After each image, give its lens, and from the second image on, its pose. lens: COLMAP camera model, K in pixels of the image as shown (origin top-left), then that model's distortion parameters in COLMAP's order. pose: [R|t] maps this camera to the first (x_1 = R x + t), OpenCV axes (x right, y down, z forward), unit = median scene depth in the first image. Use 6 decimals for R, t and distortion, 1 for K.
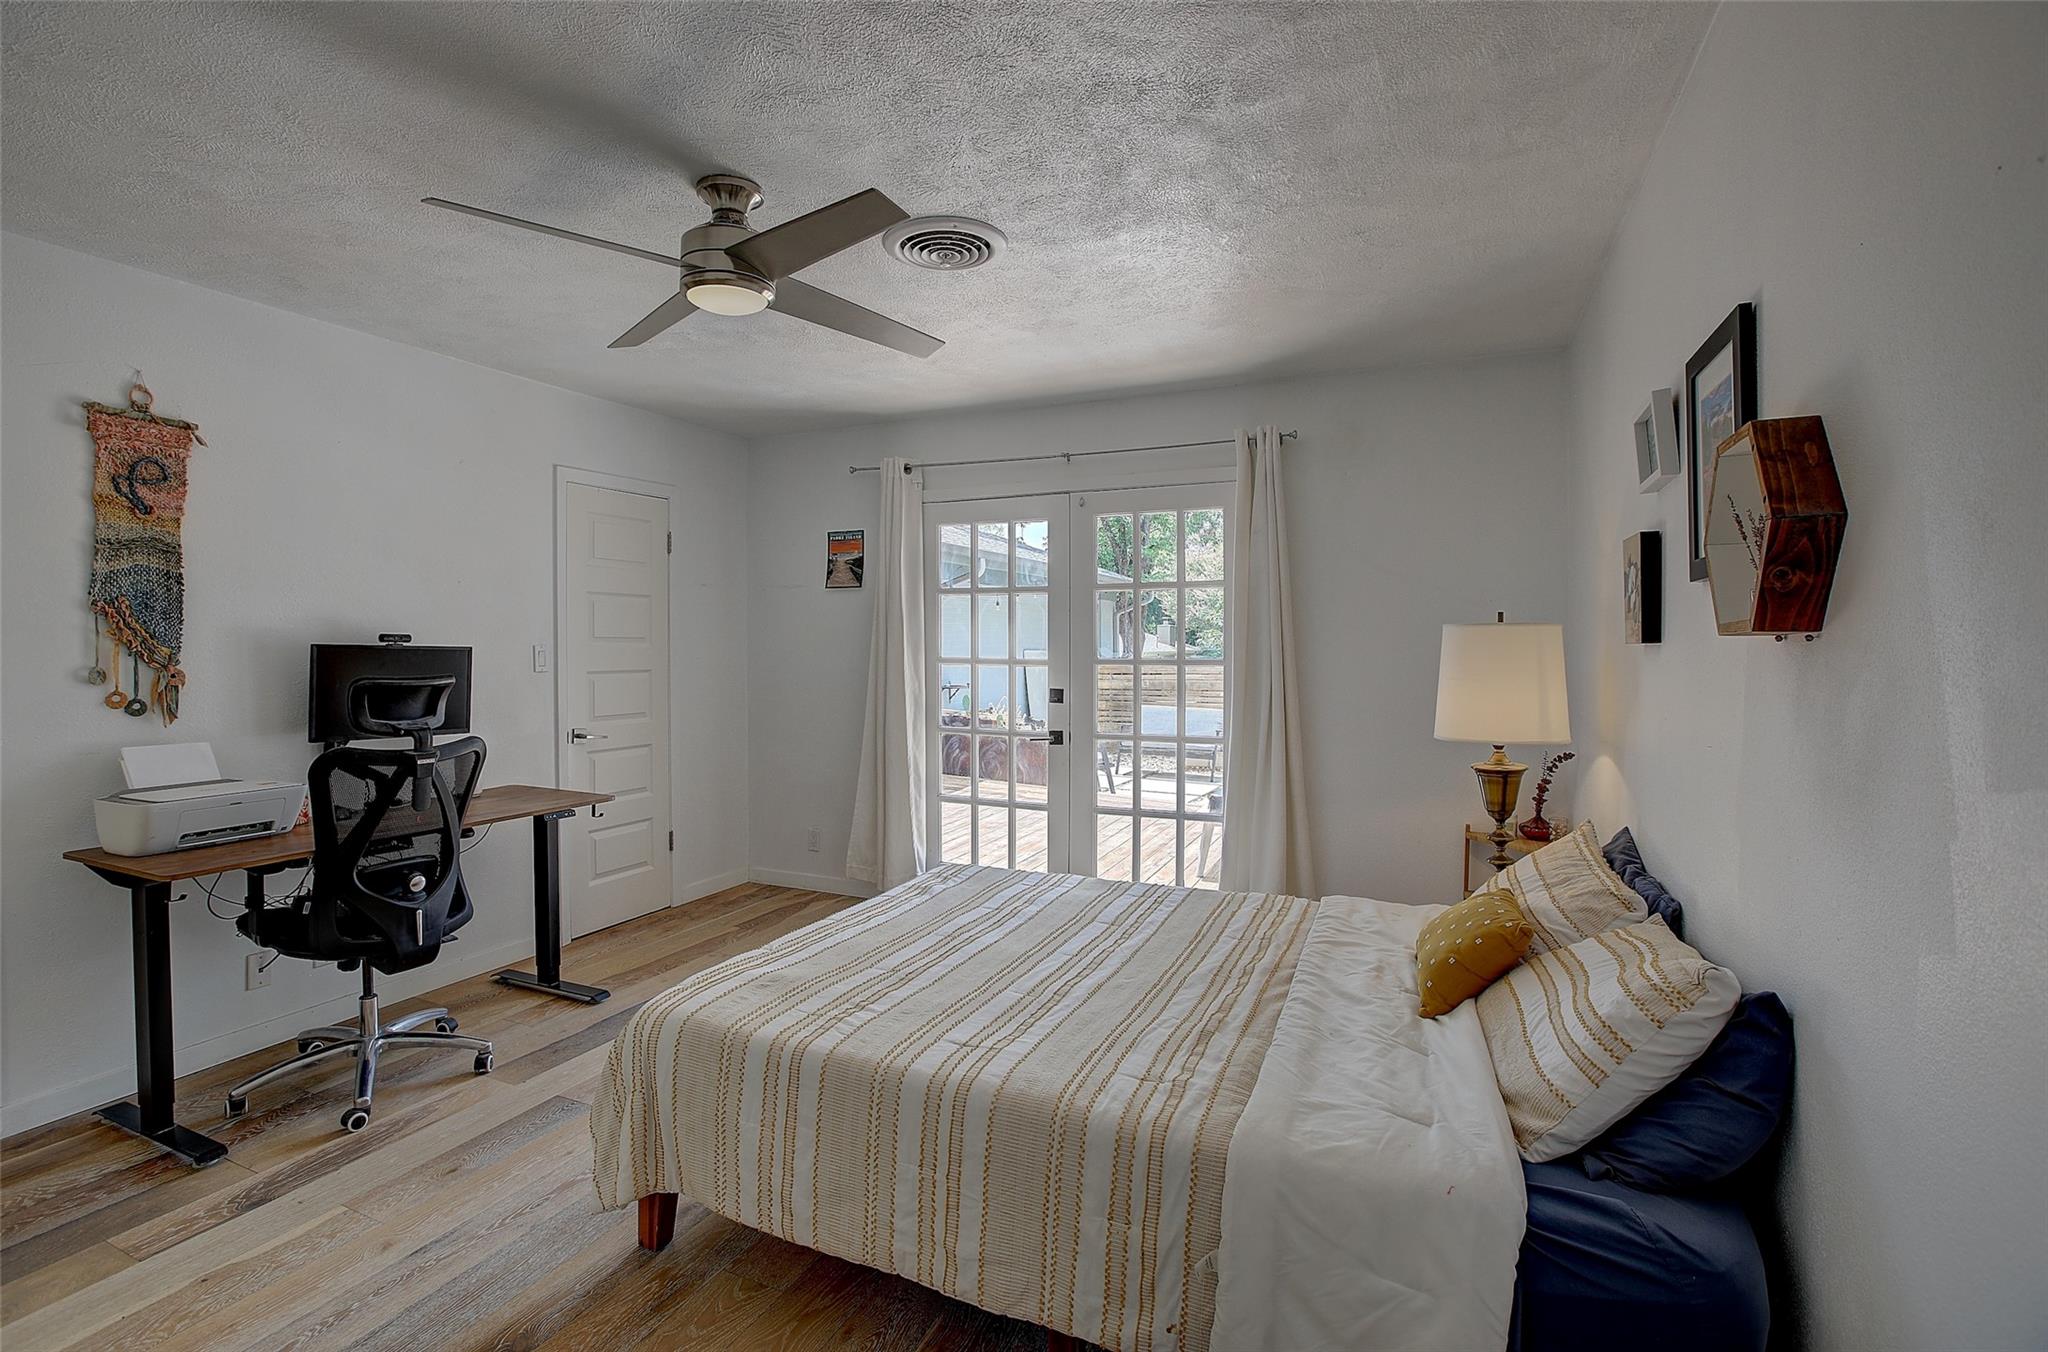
lens RADIAL K [[938.2, 0, 1024.0], [0, 938.2, 676.0], [0, 0, 1]] dist [-0.043573, 0.009661]
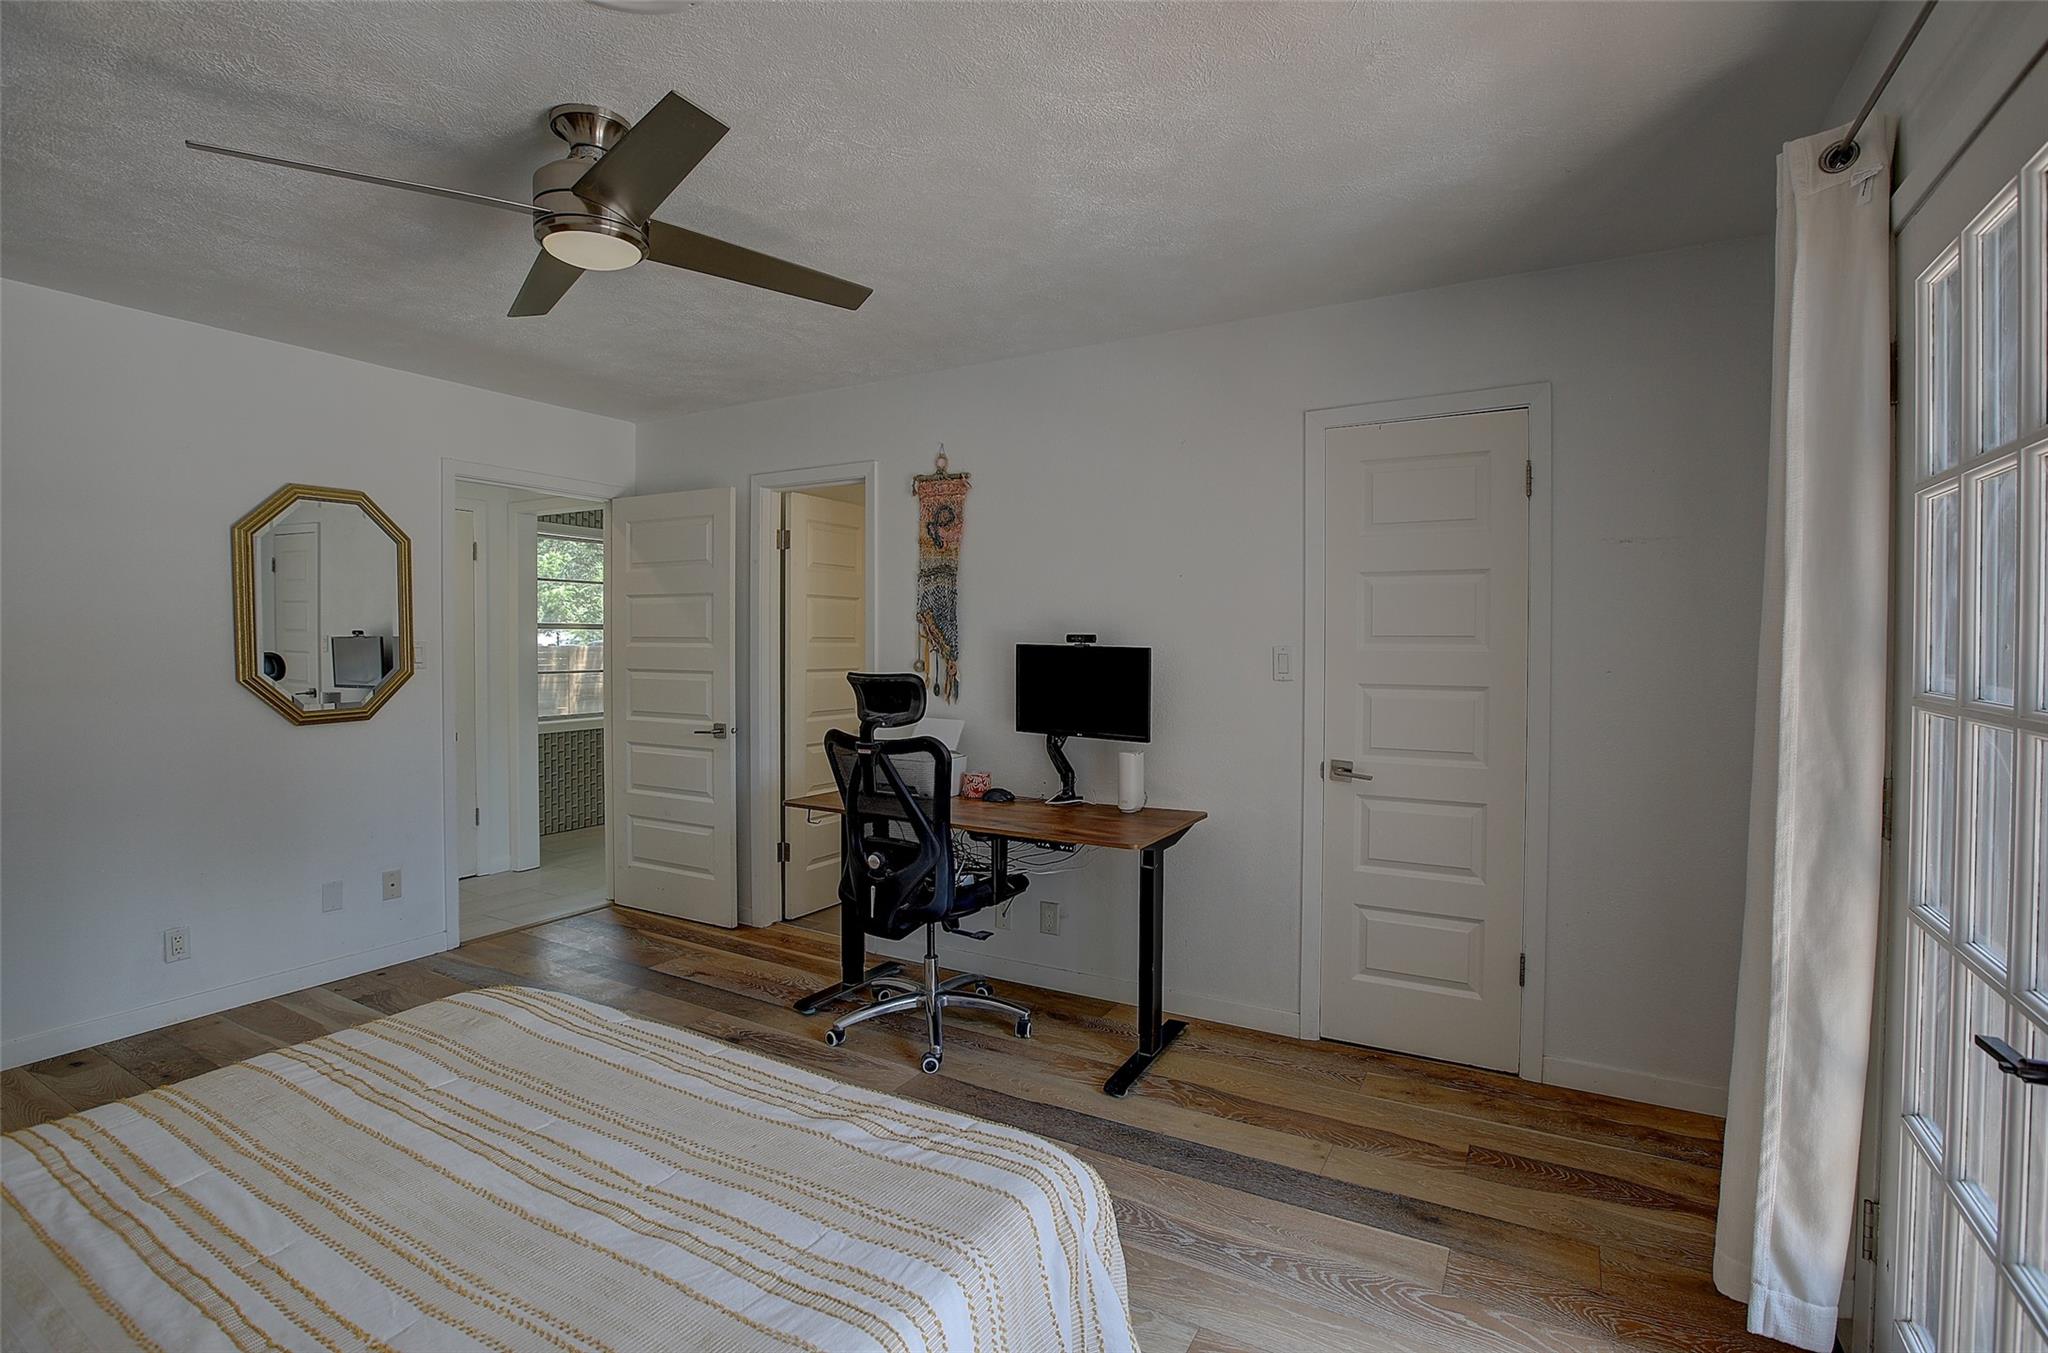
lens RADIAL K [[938.2, 0, 1024.0], [0, 938.2, 676.5], [0, 0, 1]] dist [-0.043573, 0.009661]
pose [[-0.088562, 0.030844, -0.995593, 0.430714], [-0.040917, 0.998564, 0.034576, -0.039785], [0.995230, 0.043799, -0.087173, 1.260779]]
